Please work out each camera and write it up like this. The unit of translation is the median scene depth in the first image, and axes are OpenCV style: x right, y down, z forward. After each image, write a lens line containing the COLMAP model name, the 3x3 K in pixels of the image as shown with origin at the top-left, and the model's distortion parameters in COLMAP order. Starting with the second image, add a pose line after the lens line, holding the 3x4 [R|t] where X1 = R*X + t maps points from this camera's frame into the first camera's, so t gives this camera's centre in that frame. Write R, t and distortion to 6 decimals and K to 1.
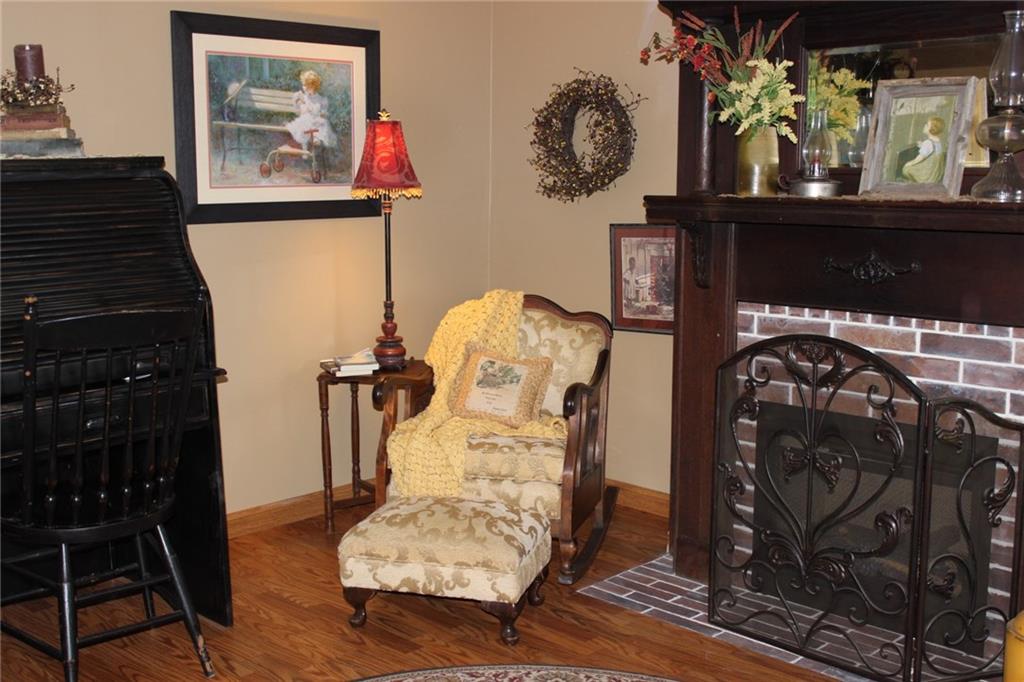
lens RADIAL K [[1156.2, 0, 512.0], [0, 1156.2, 350.6], [0, 0, 1]] dist [-0.078732, 0.048126]
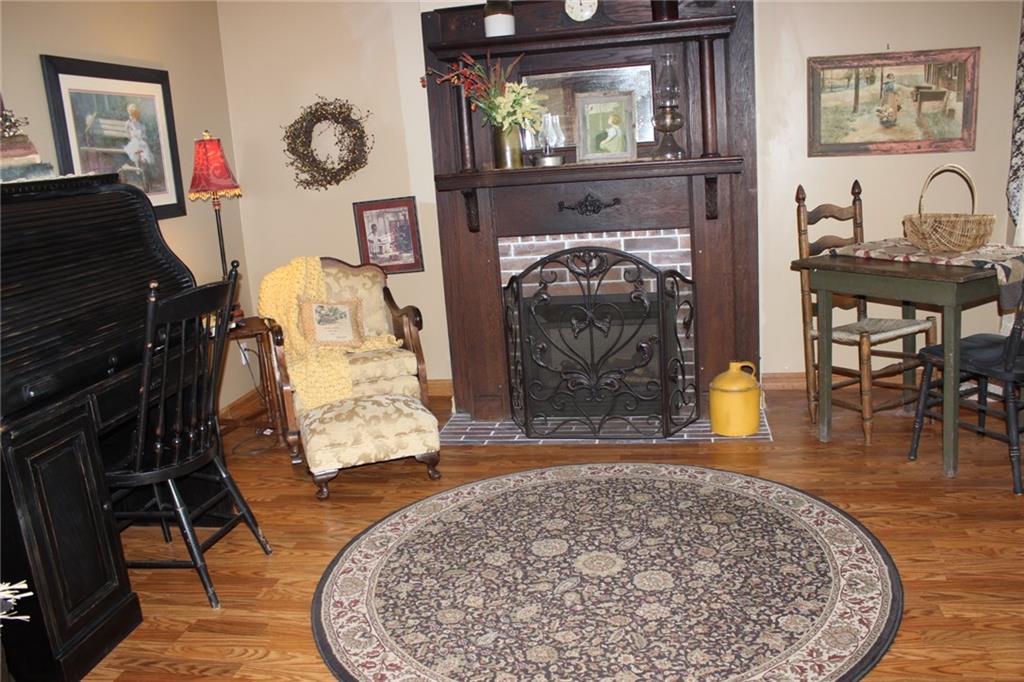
lens RADIAL K [[866.7, 0, 516.6], [0, 866.7, 354.2], [0, 0, 1]] dist [-0.158828, 0.153872]
pose [[0.820213, -0.184934, 0.541340, -0.401720], [0.155494, 0.982749, 0.100133, -0.000744], [-0.550520, 0.002045, 0.834820, 0.004742]]
